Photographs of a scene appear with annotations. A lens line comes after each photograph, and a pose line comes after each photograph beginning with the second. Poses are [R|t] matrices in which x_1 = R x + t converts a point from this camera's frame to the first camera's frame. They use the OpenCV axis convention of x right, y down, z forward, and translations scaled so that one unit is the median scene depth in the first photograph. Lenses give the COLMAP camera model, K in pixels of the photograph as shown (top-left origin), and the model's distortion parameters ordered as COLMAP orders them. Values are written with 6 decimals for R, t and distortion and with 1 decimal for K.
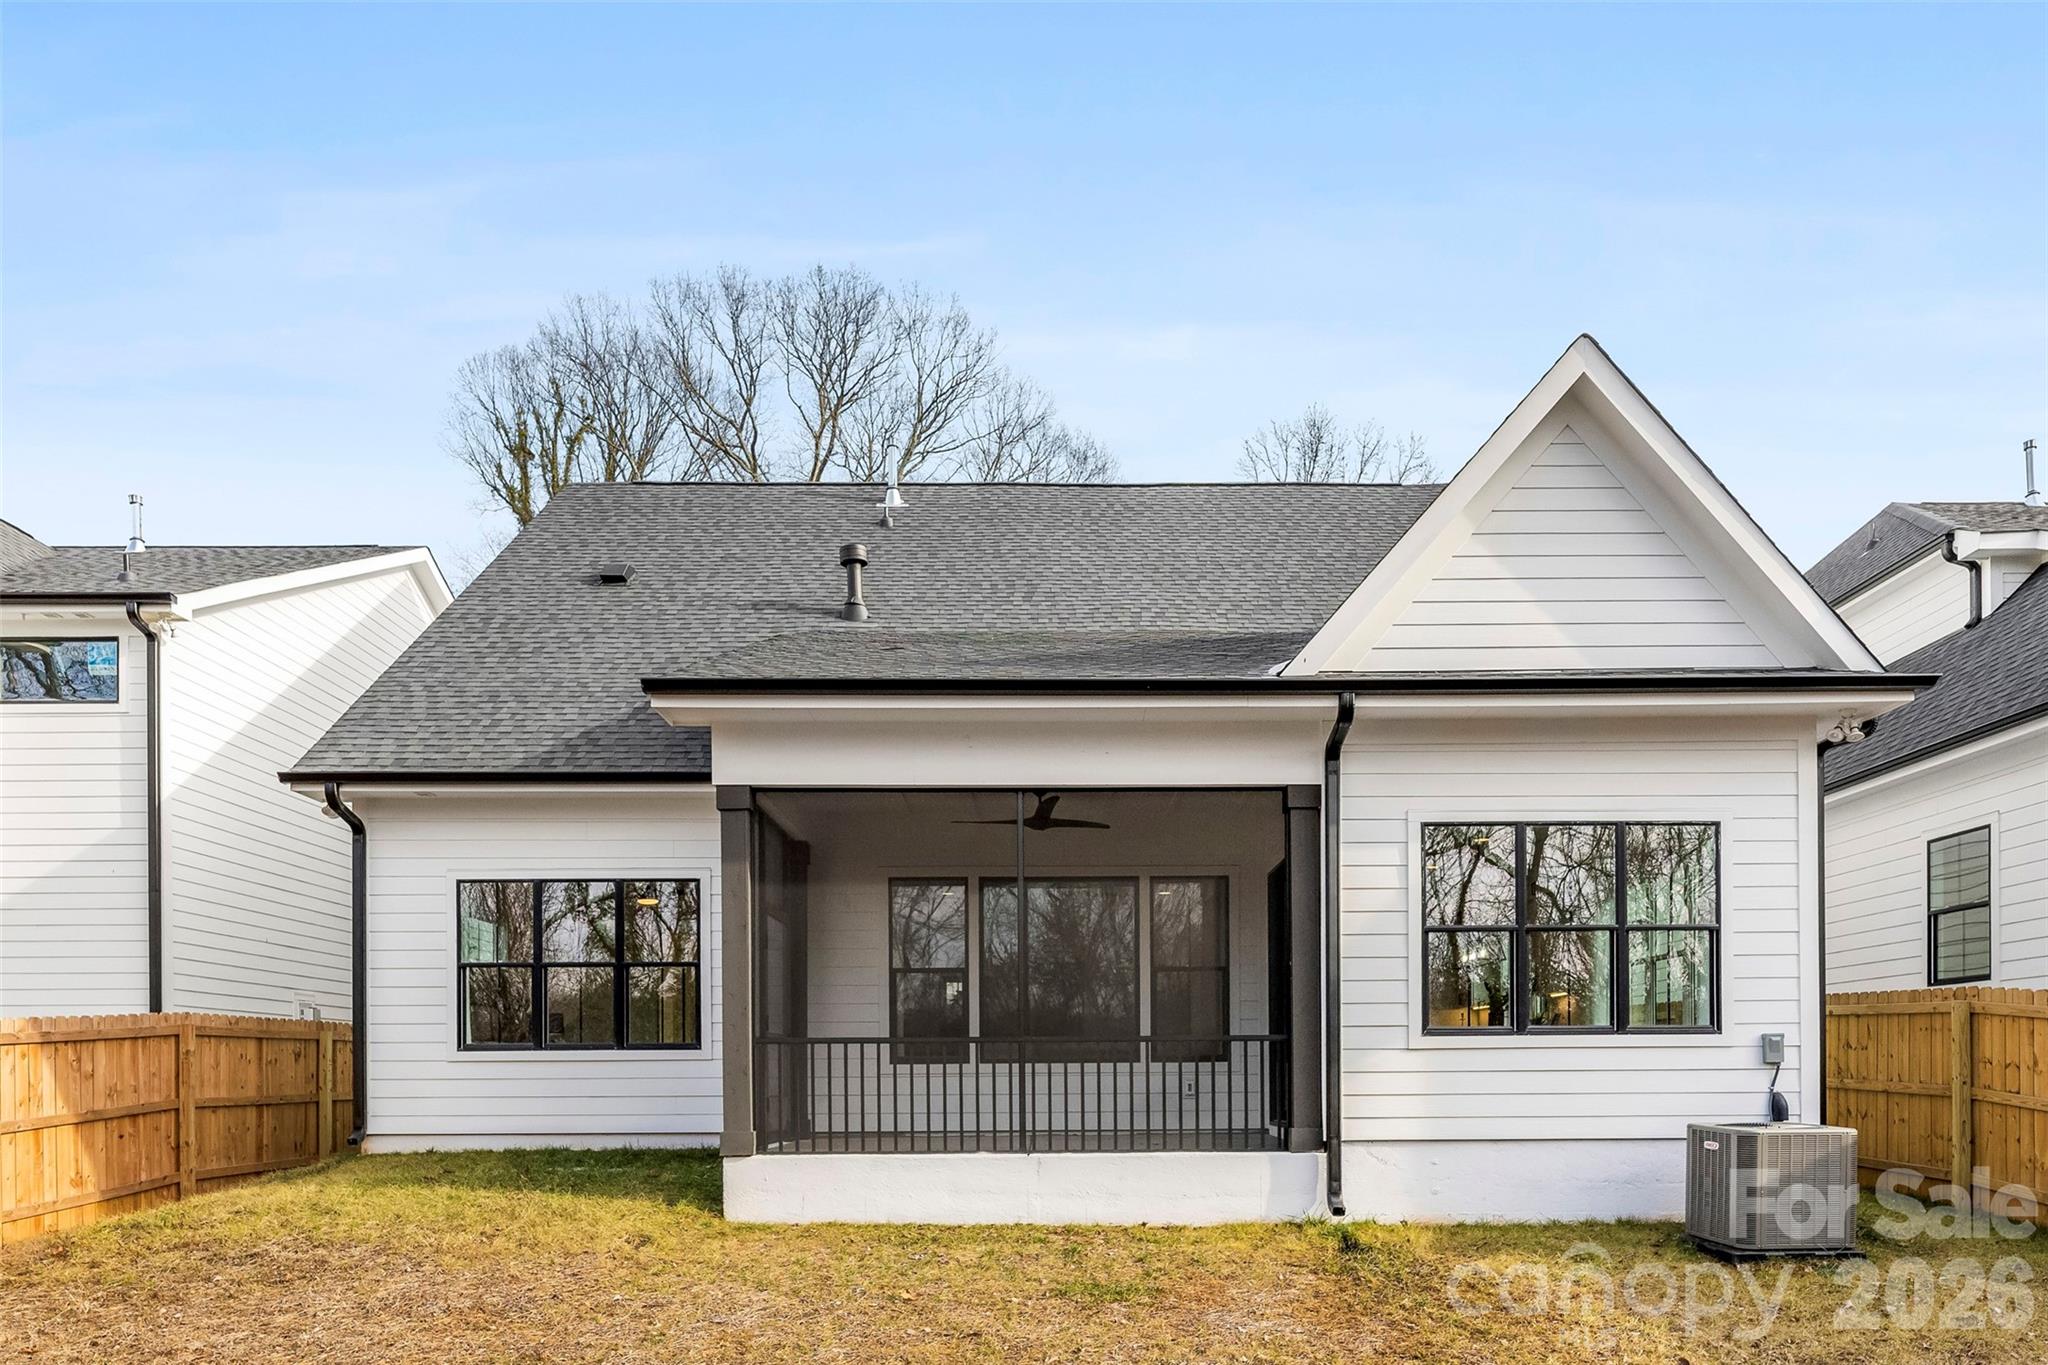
lens RADIAL K [[1229.8, 0, 1024.1], [0, 1229.8, 724.1], [0, 0, 1]] dist [0.002720, 0.000085]
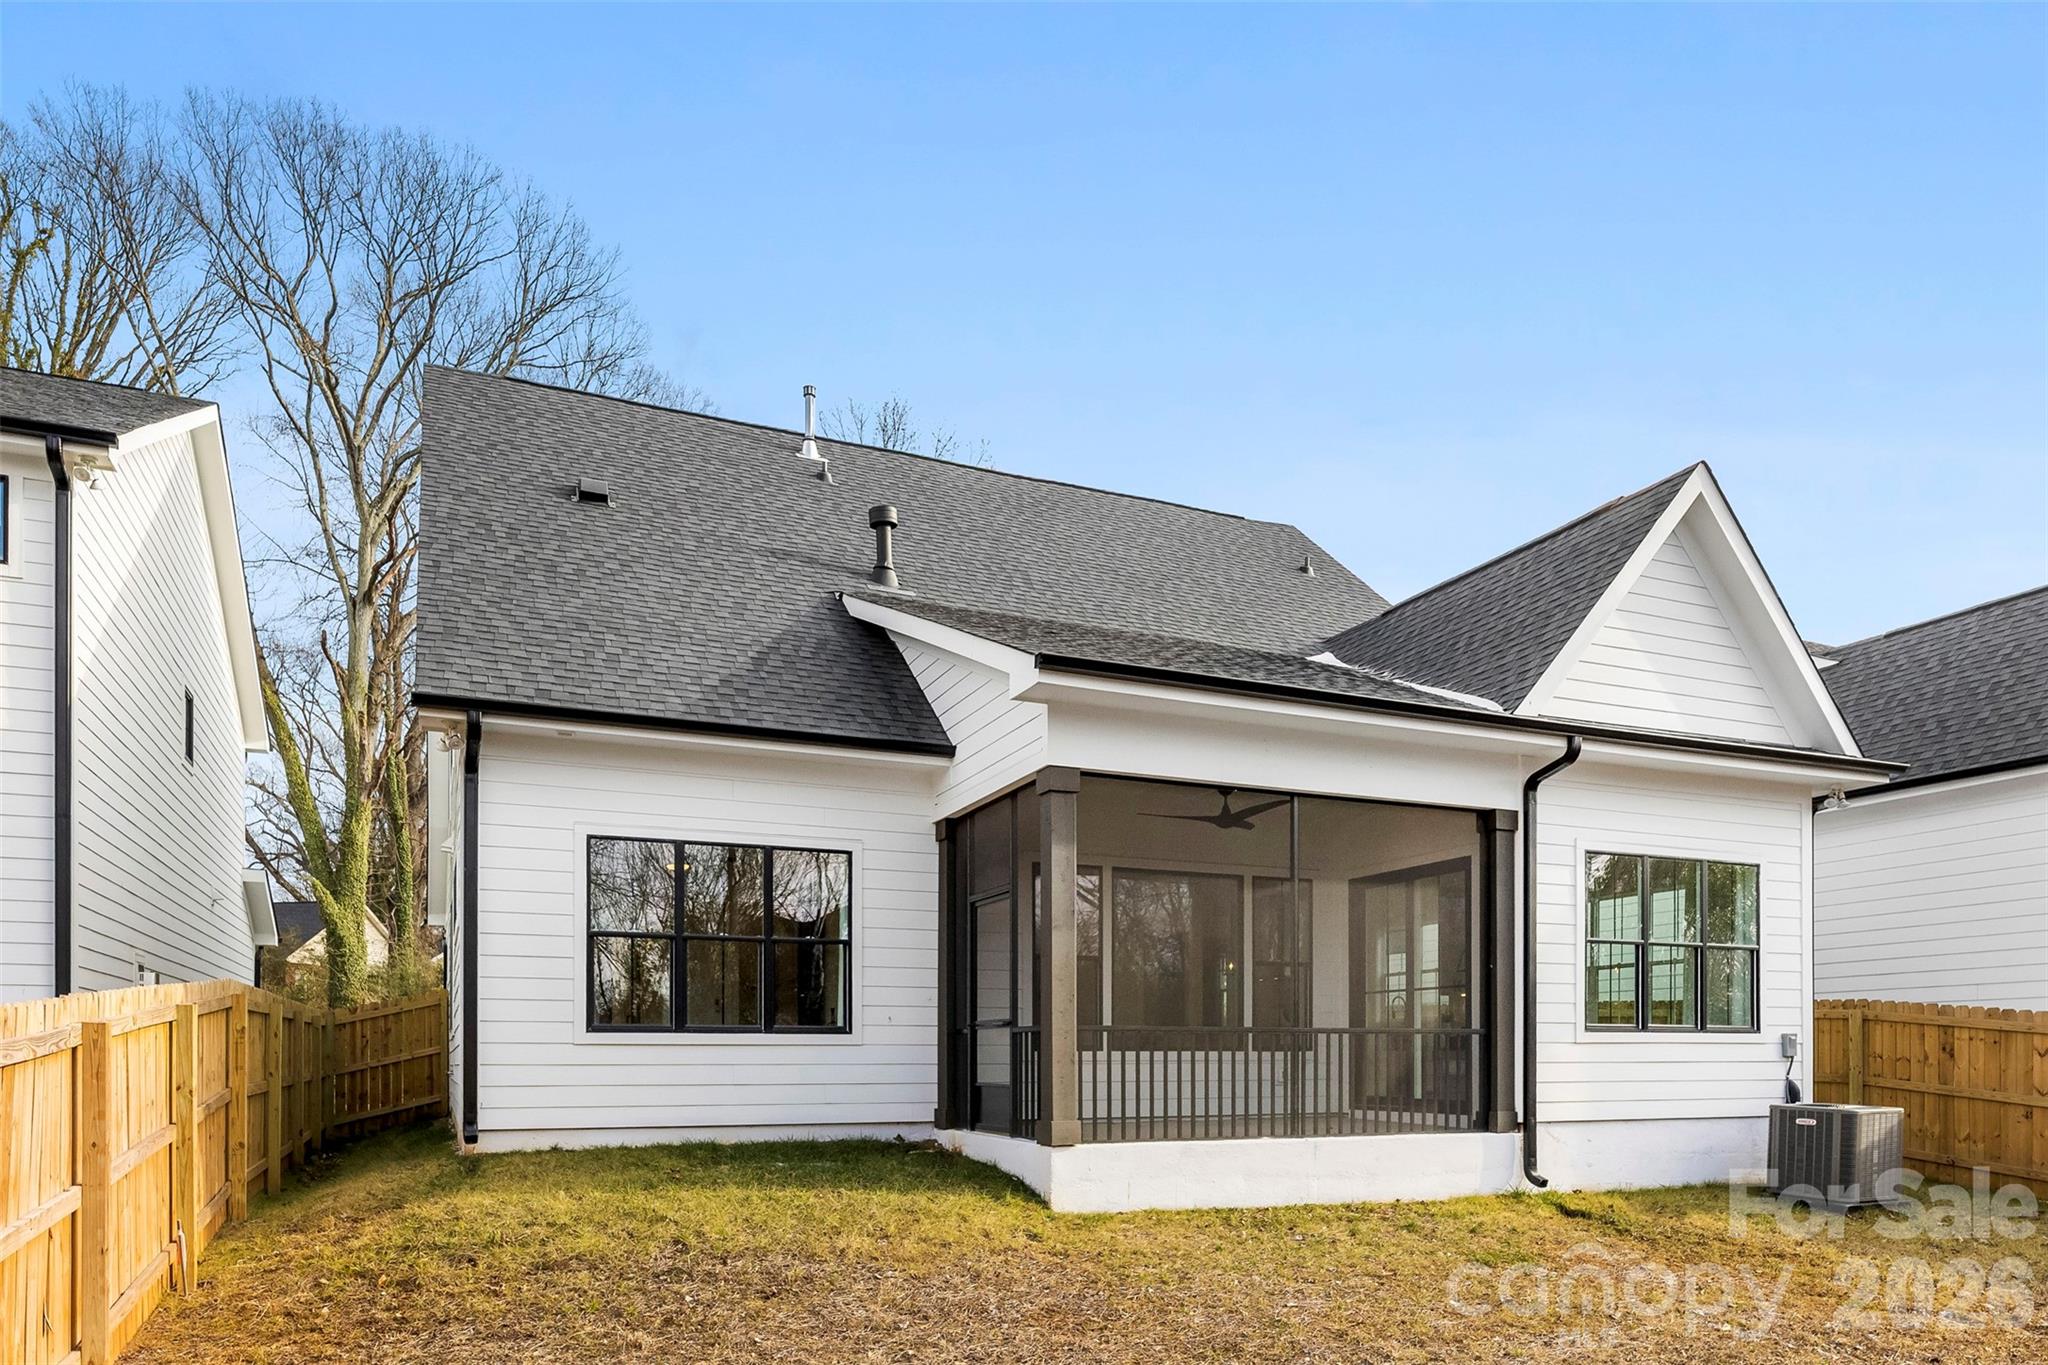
lens RADIAL K [[1267.4, 0, 1024.0], [0, 1267.4, 682.5], [0, 0, 1]] dist [0.000335, -0.000241]
pose [[0.925206, 0.113404, 0.362125, -0.587320], [-0.108552, 0.993516, -0.033791, 0.018717], [-0.363609, -0.008046, 0.931517, 0.062192]]
